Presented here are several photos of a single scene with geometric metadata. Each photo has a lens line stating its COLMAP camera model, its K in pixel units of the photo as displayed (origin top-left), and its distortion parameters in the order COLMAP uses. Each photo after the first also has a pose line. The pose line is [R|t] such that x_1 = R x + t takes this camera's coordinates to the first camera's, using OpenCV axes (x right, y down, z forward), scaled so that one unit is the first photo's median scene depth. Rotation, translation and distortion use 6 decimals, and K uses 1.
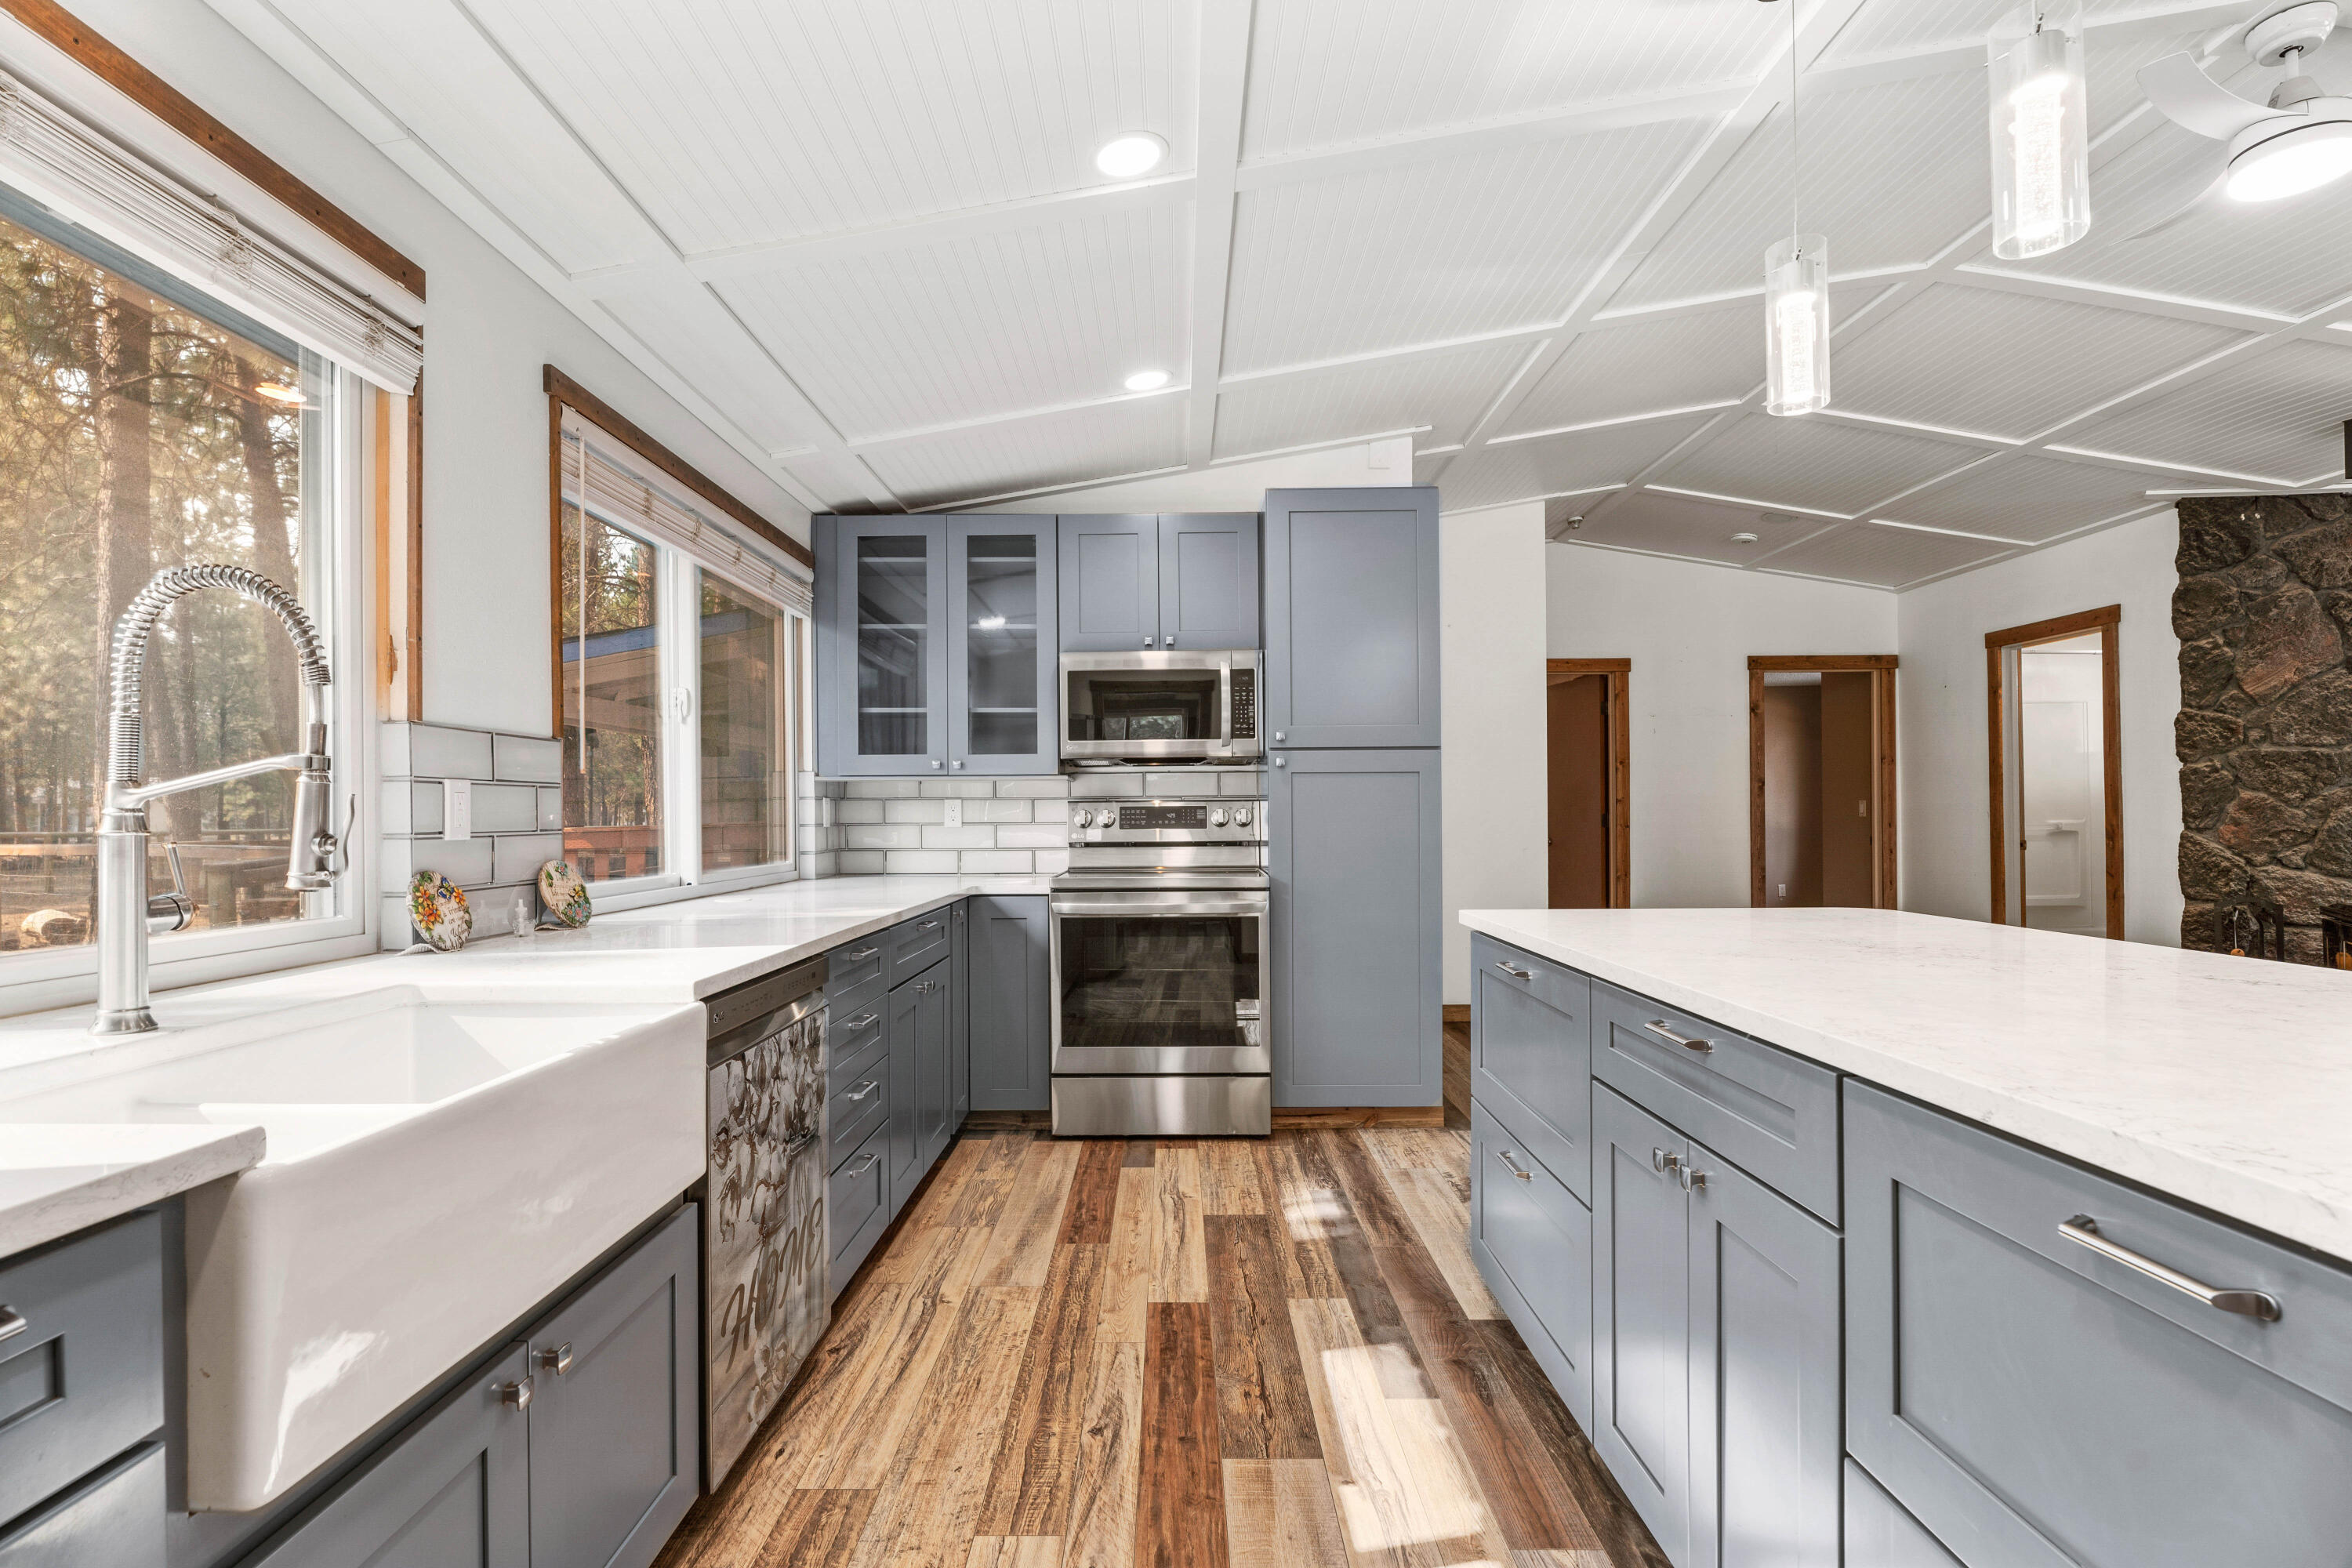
lens RADIAL K [[1144.6, 0, 1160.9], [0, 1144.6, 799.1], [0, 0, 1]] dist [0.000410, -0.000081]
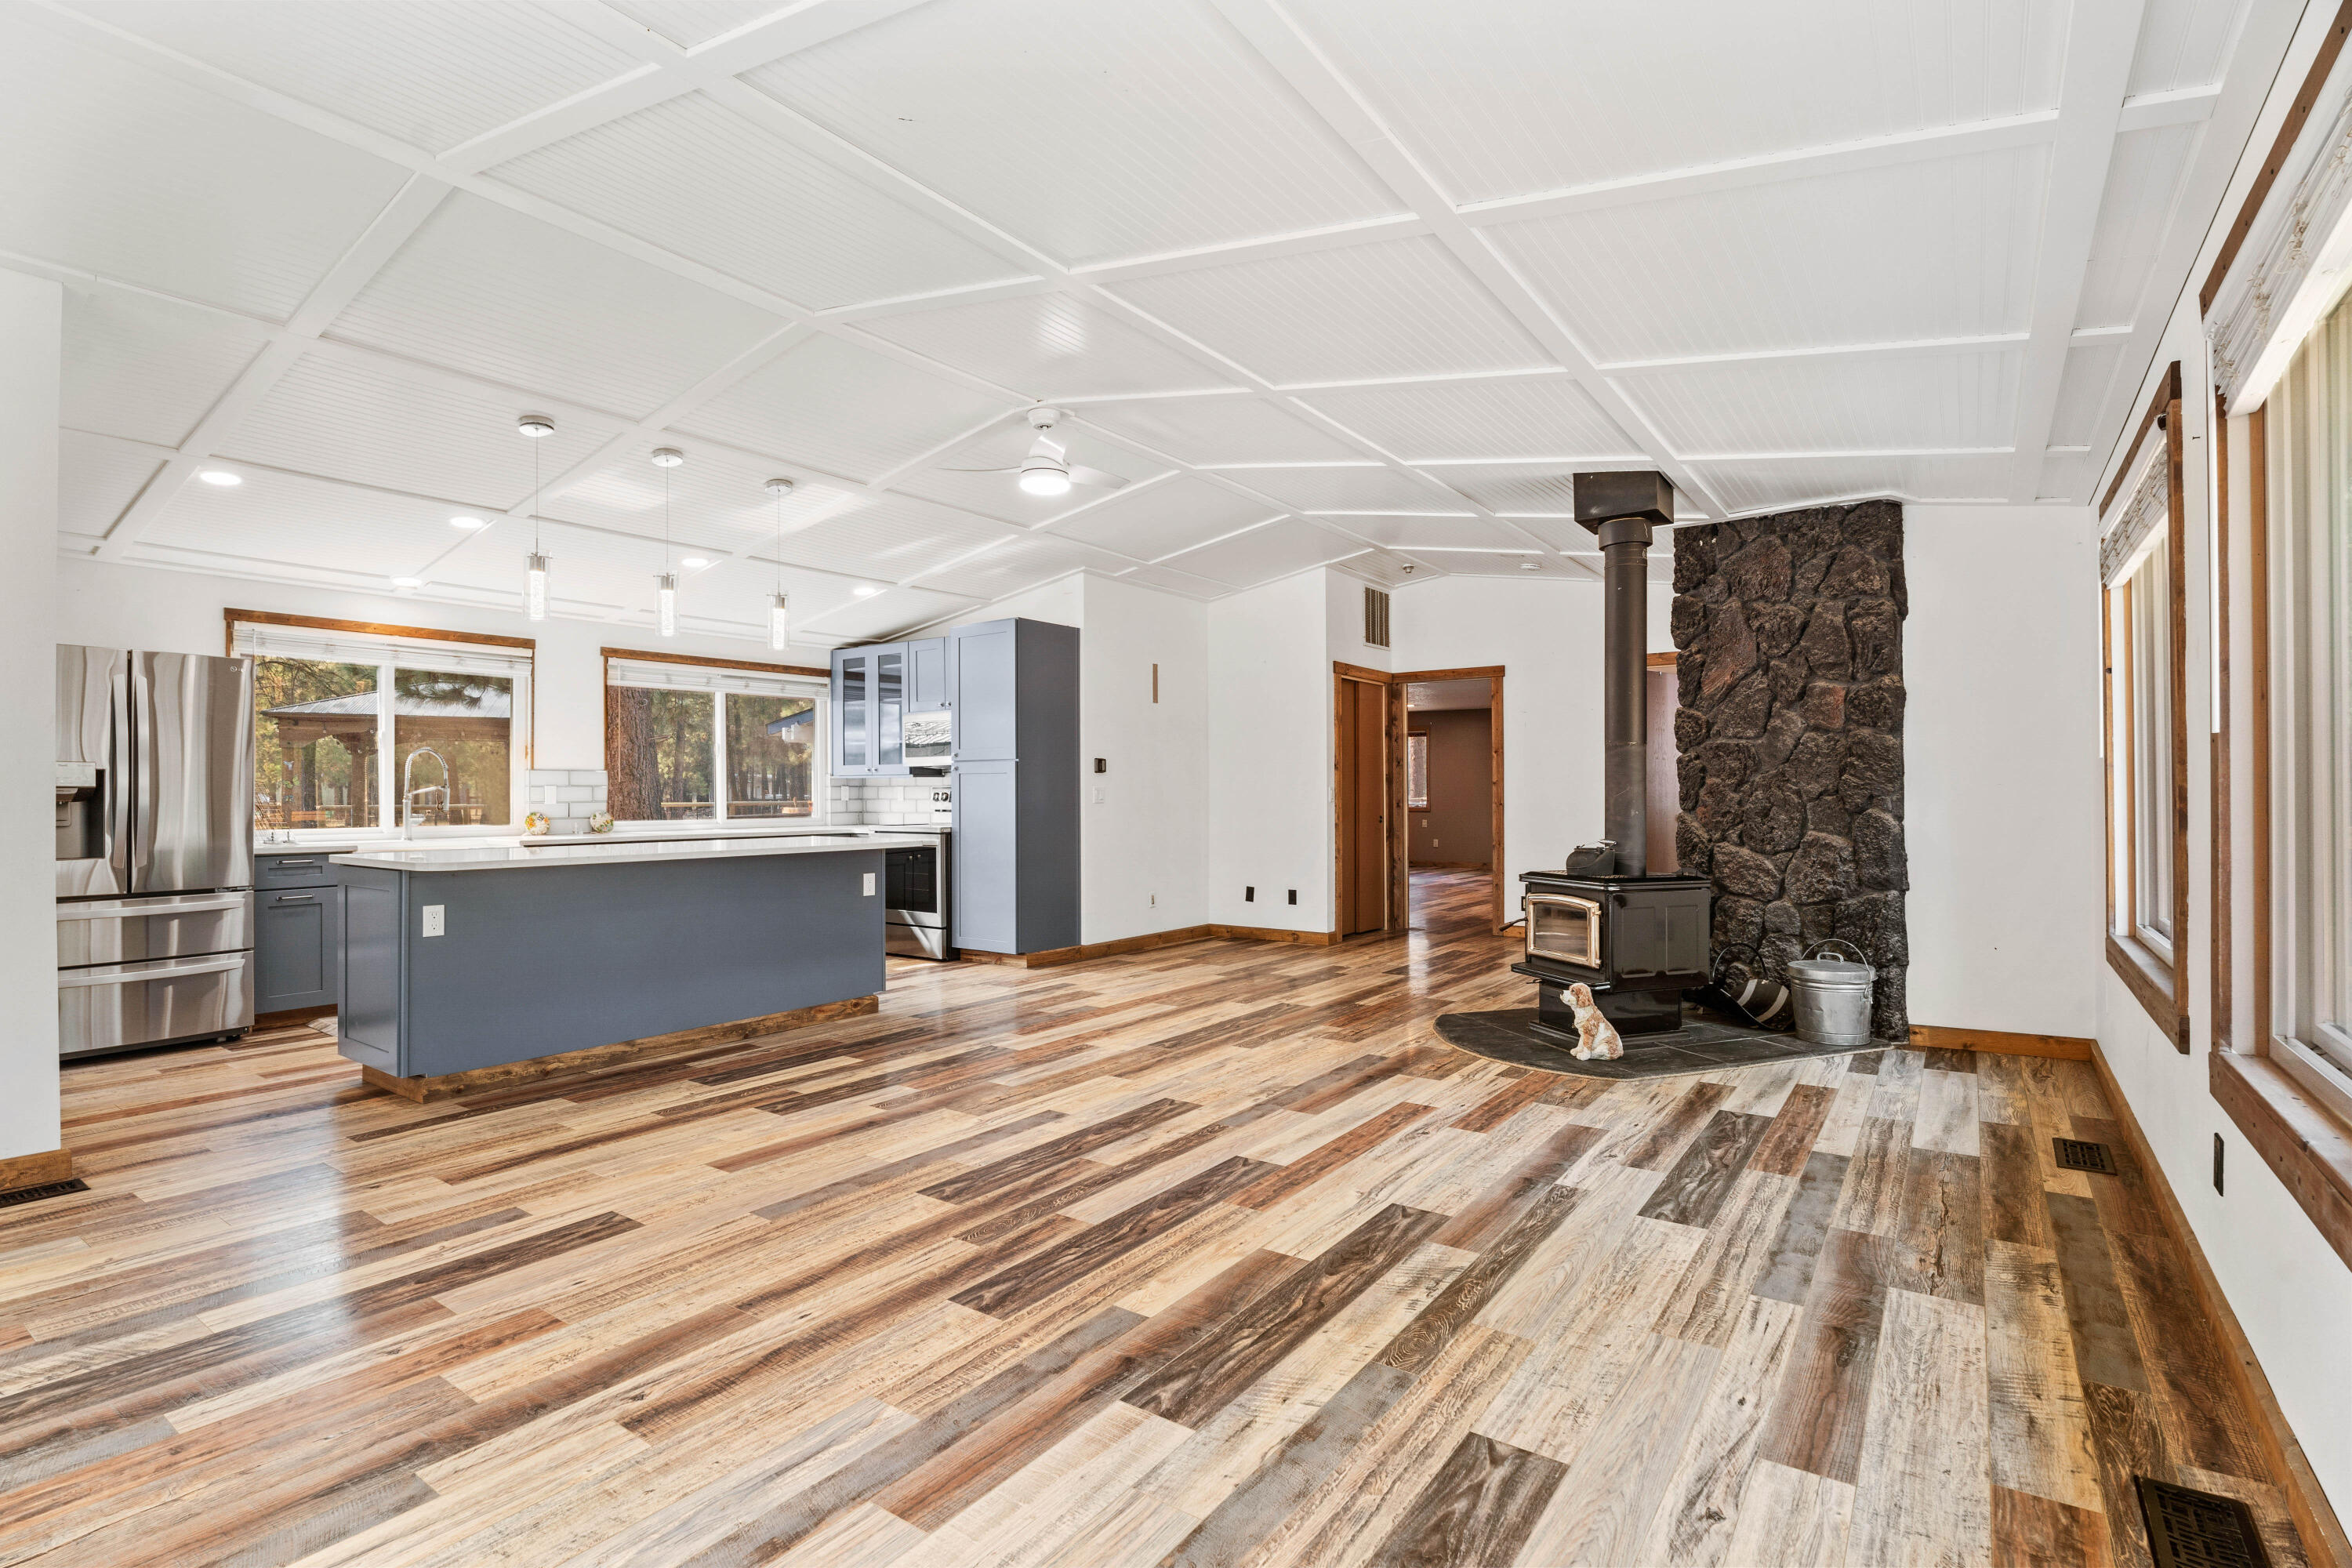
lens RADIAL K [[1090.4, 0, 1137.1], [0, 1090.4, 791.6], [0, 0, 1]] dist [0.000457, 0.000296]
pose [[0.804776, 0.001760, -0.593576, 1.911634], [0.007814, 0.999878, 0.013559, -0.021081], [0.593527, -0.015550, 0.804664, -0.395564]]
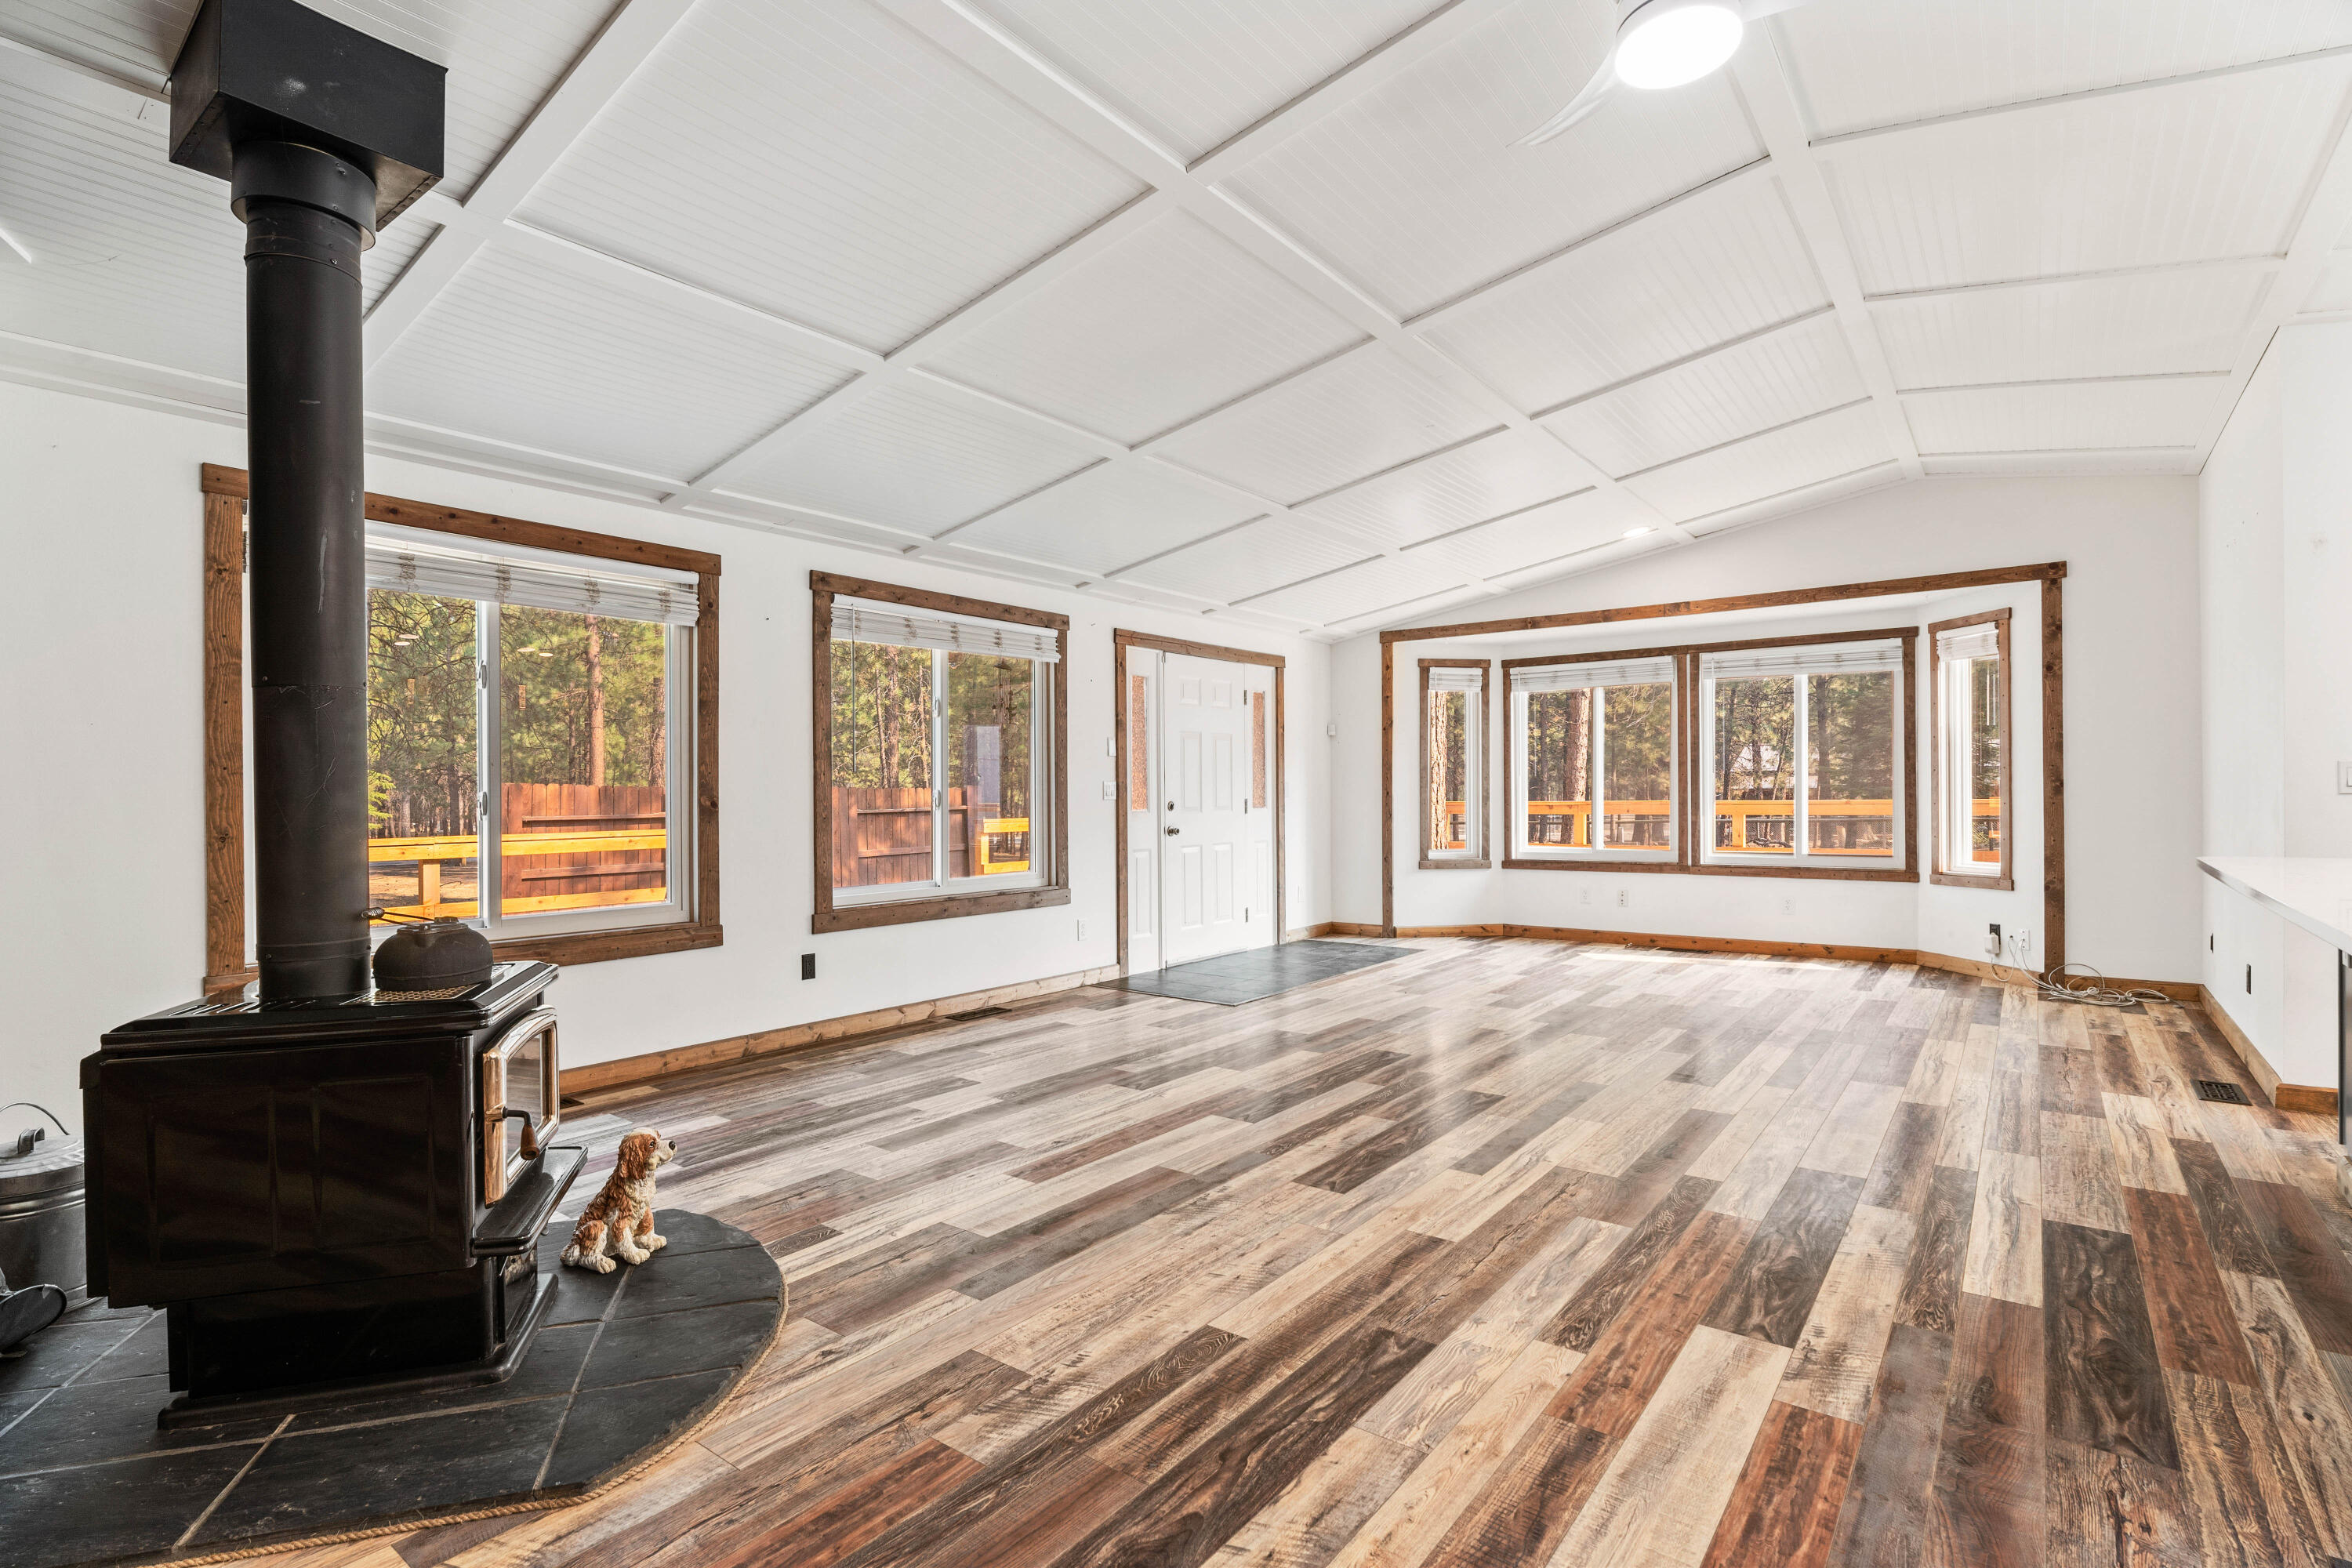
lens RADIAL K [[1130.1, 0, 1164.8], [0, 1130.1, 793.9], [0, 0, 1]] dist [-0.000796, -0.000264]
pose [[-0.798185, 0.016123, 0.602197, 0.664055], [0.008104, 0.999839, -0.016028, 0.020907], [-0.602358, -0.007913, -0.798187, 1.597475]]
